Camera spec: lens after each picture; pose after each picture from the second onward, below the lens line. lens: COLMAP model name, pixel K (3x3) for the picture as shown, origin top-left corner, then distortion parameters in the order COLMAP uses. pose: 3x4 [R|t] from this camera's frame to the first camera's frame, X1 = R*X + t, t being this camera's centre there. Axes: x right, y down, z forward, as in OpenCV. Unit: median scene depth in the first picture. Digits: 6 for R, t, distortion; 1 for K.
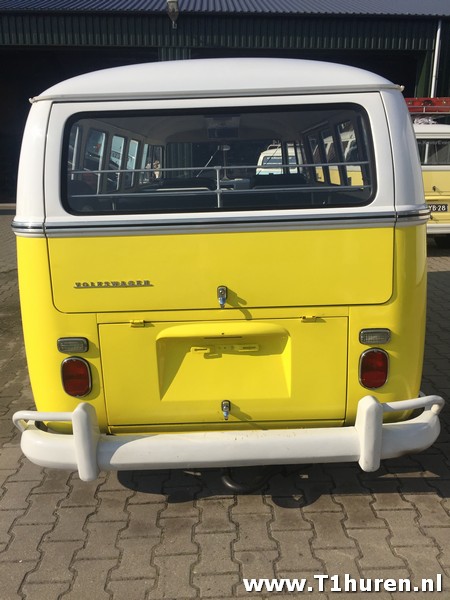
lens RADIAL K [[529.1, 0, 225.0], [0, 529.1, 300.0], [0, 0, 1]] dist [0.012184, -0.005807]
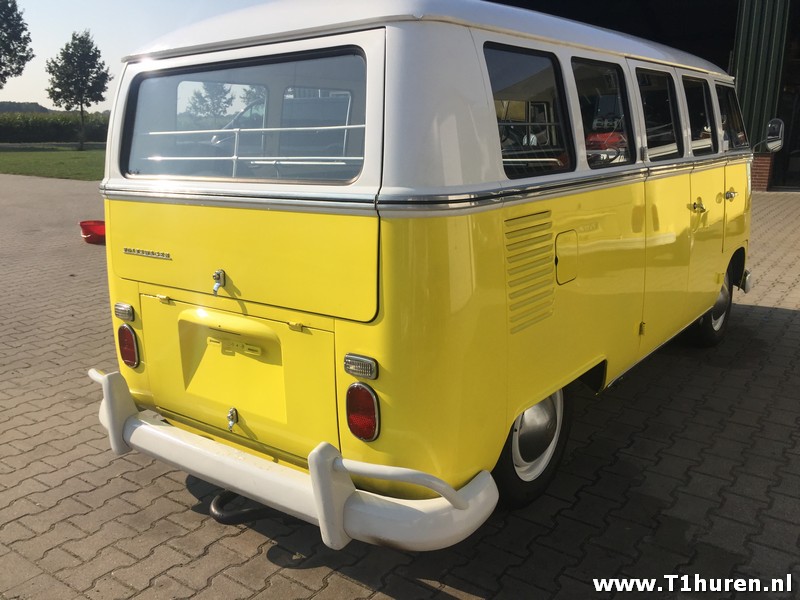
lens RADIAL K [[705.5, 0, 400.0], [0, 705.5, 300.0], [0, 0, 1]] dist [0.012184, -0.005807]
pose [[0.795309, 0.151159, -0.587055, 0.872773], [-0.160658, 0.986342, 0.036320, -0.064206], [0.584527, 0.065429, 0.808732, 0.247028]]
